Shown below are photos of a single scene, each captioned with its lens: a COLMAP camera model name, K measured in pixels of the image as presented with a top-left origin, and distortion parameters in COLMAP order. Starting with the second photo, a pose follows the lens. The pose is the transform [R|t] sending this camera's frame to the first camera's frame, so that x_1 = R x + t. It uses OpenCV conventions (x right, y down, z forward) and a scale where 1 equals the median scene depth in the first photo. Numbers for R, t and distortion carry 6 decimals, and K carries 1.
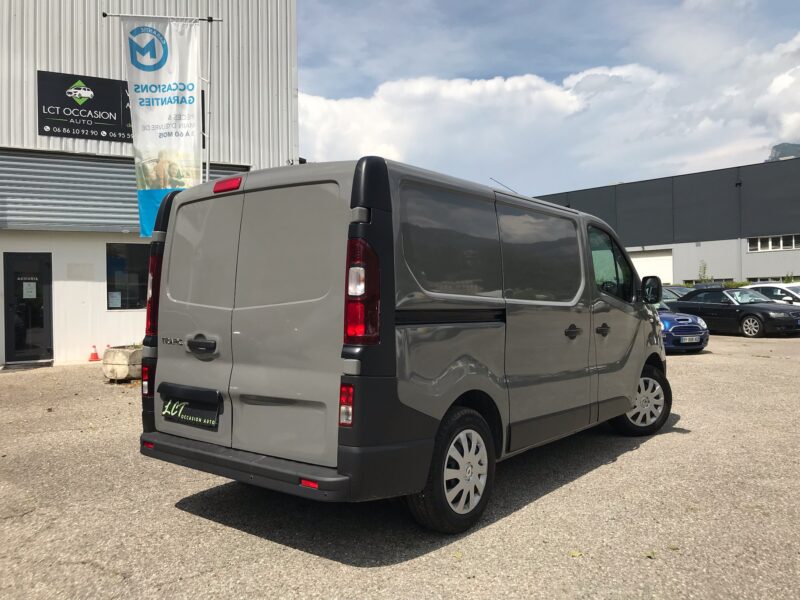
lens RADIAL K [[652.3, 0, 399.0], [0, 652.3, 301.4], [0, 0, 1]] dist [0.022457, -0.007170]
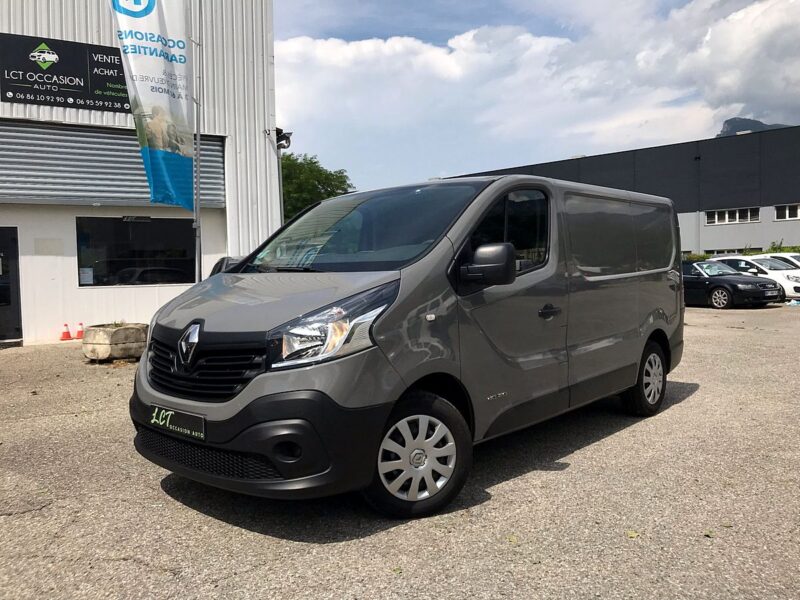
lens RADIAL K [[653.7, 0, 400.0], [0, 653.7, 300.0], [0, 0, 1]] dist [0.020950, -0.010593]
pose [[0.998154, -0.008069, 0.060201, -0.044007], [0.005739, 0.999231, 0.038775, -0.002573], [-0.060467, -0.038358, 0.997433, 0.015675]]
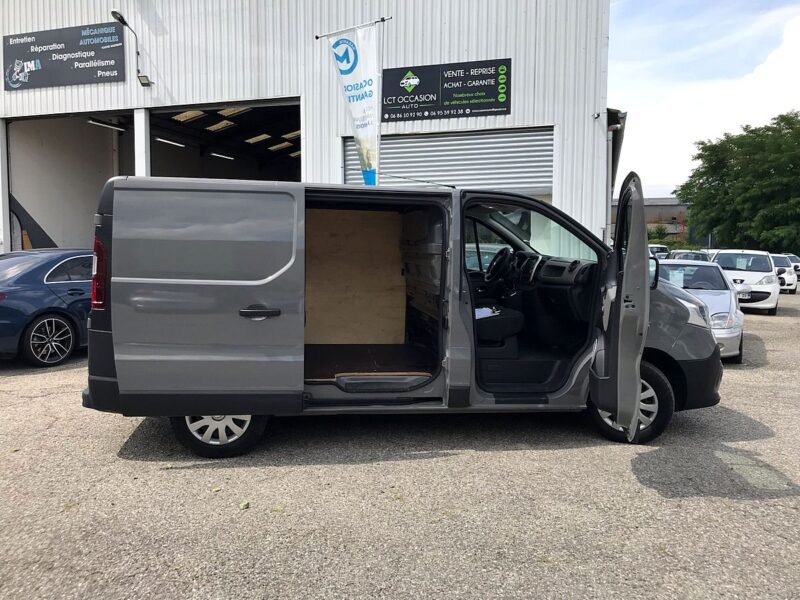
lens RADIAL K [[652.3, 0, 399.0], [0, 652.3, 301.4], [0, 0, 1]] dist [0.022457, -0.007170]
pose [[0.732674, 0.075134, -0.676420, 0.429884], [-0.020241, 0.995853, 0.088692, -0.028311], [0.680279, -0.051291, 0.731157, 0.111149]]
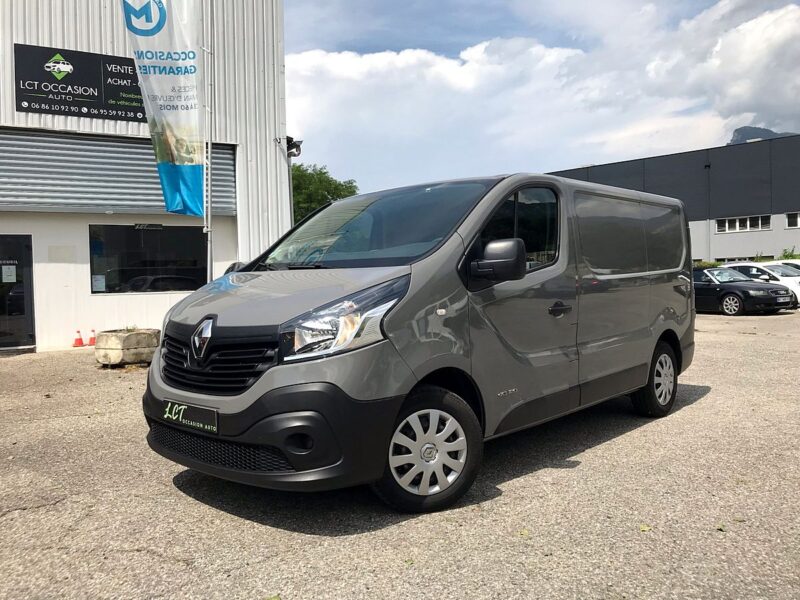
lens RADIAL K [[653.6, 0, 400.6], [0, 653.6, 297.7], [0, 0, 1]] dist [0.020481, -0.006354]
pose [[0.998850, -0.009543, 0.046977, -0.044829], [0.008624, 0.999768, 0.019738, 0.005291], [-0.047154, -0.019311, 0.998701, 0.012645]]
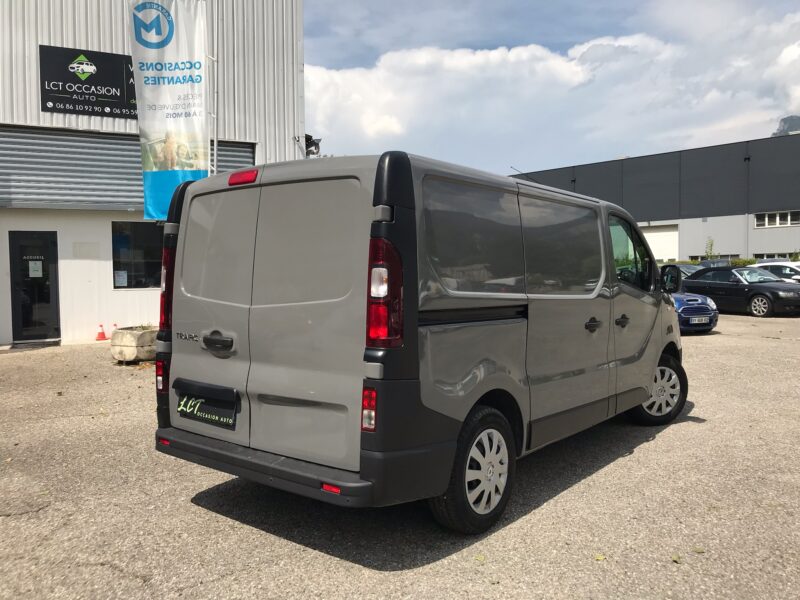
lens RADIAL K [[652.3, 0, 399.0], [0, 652.3, 301.4], [0, 0, 1]] dist [0.022457, -0.007170]
pose [[0.999984, 0.003391, -0.004525, -0.009430], [-0.003207, 0.999193, 0.040049, -0.012258], [0.004657, -0.040034, 0.999187, 0.009175]]
